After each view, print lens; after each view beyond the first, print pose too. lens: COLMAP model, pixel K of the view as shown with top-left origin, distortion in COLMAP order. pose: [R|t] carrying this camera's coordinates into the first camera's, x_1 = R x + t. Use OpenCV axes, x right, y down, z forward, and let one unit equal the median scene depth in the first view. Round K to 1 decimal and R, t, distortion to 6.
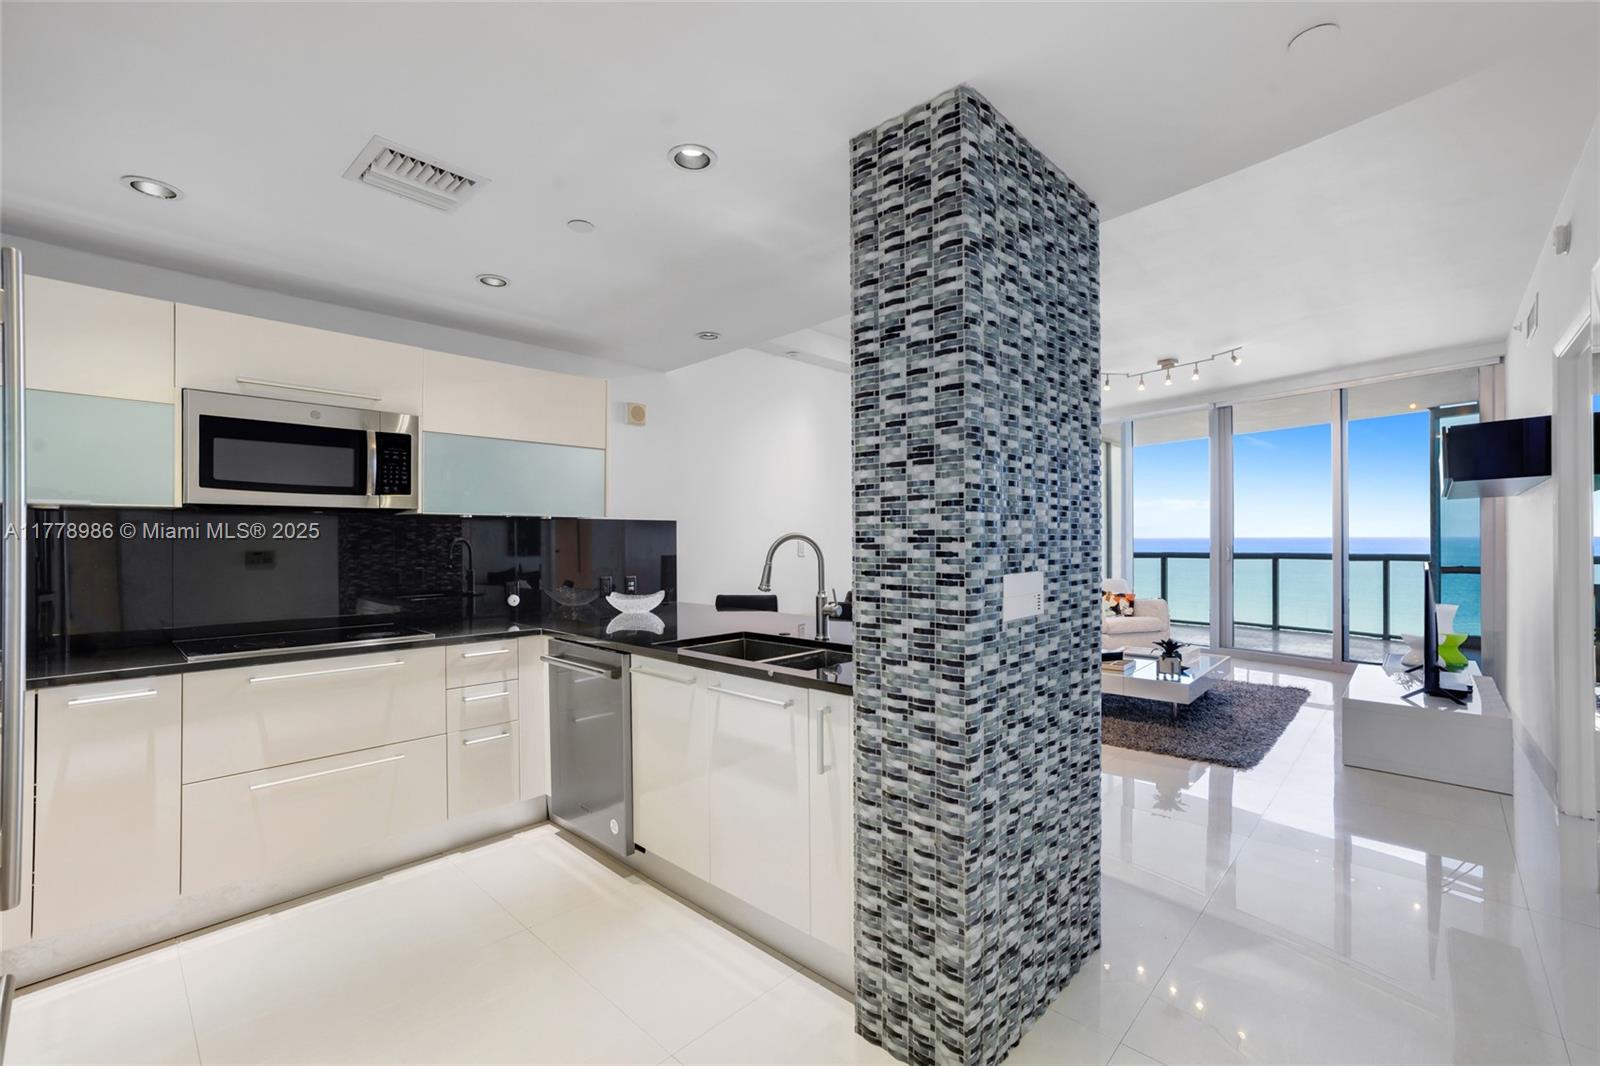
lens RADIAL K [[688.6, 0, 801.9], [0, 688.6, 535.5], [0, 0, 1]] dist [-0.033742, 0.020570]
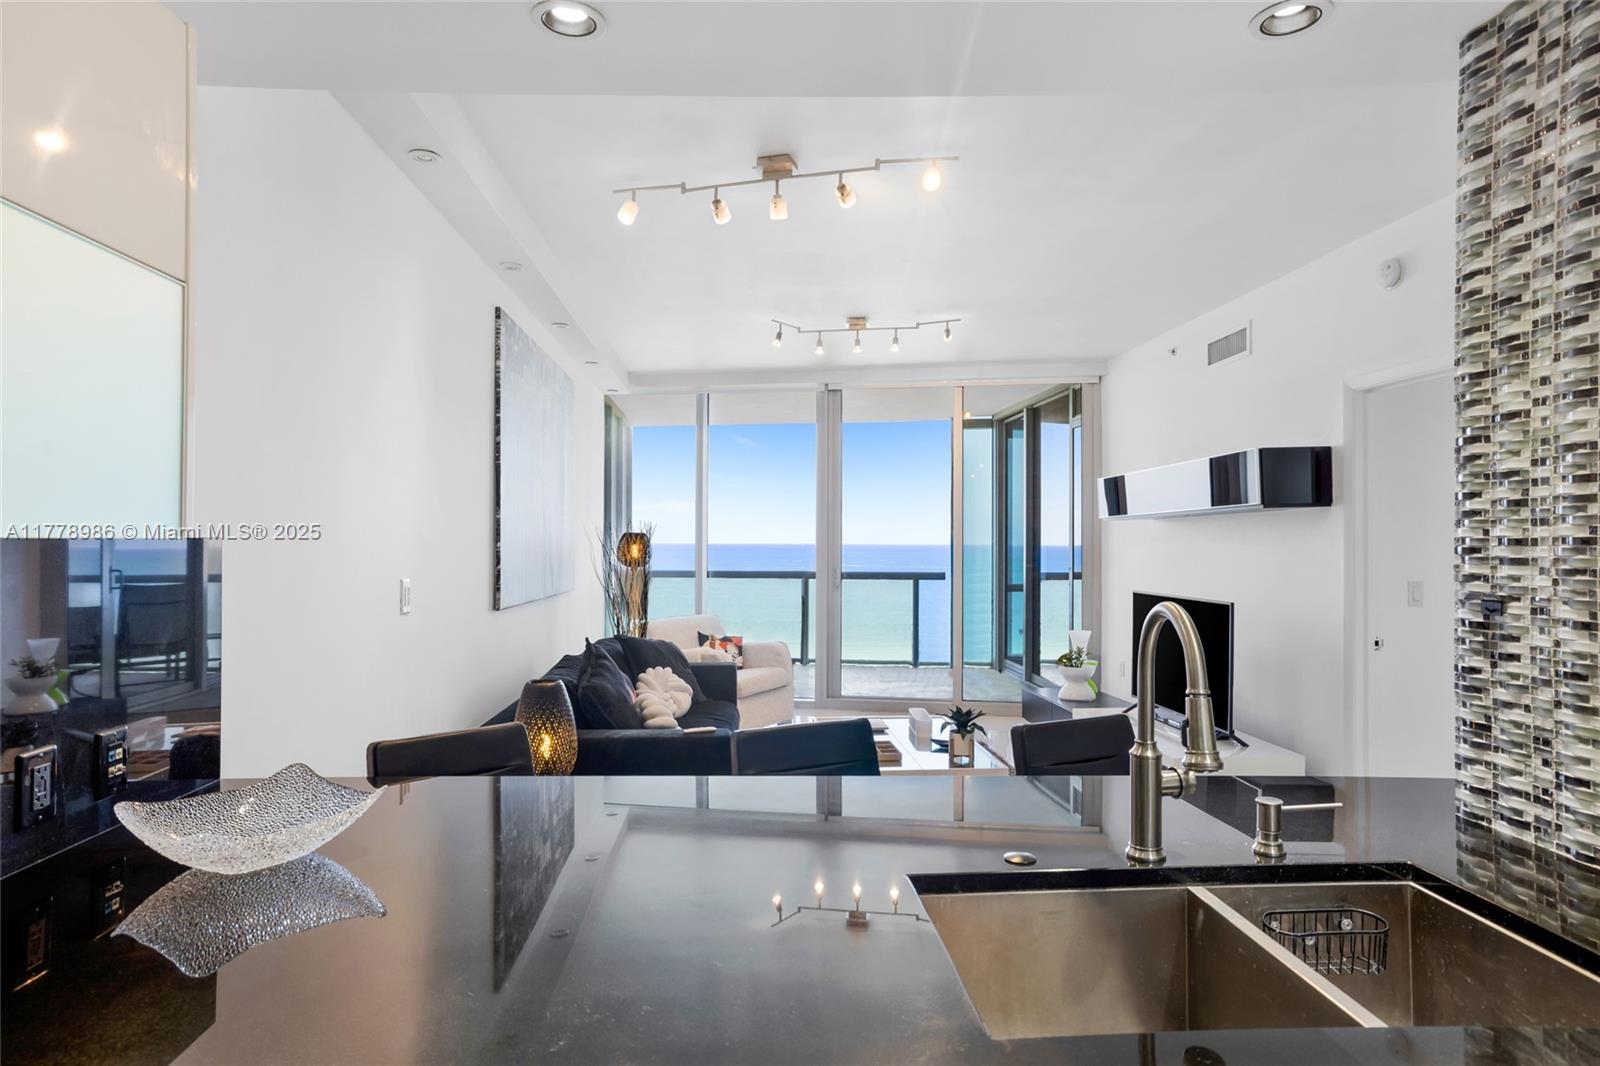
lens RADIAL K [[944.2, 0, 799.3], [0, 944.2, 533.2], [0, 0, 1]] dist [-0.021985, 0.000277]
pose [[0.679241, 0.013416, 0.733792, -0.392422], [-0.010186, 0.999909, -0.008853, -0.028155], [-0.733844, -0.001461, 0.679316, 0.571060]]
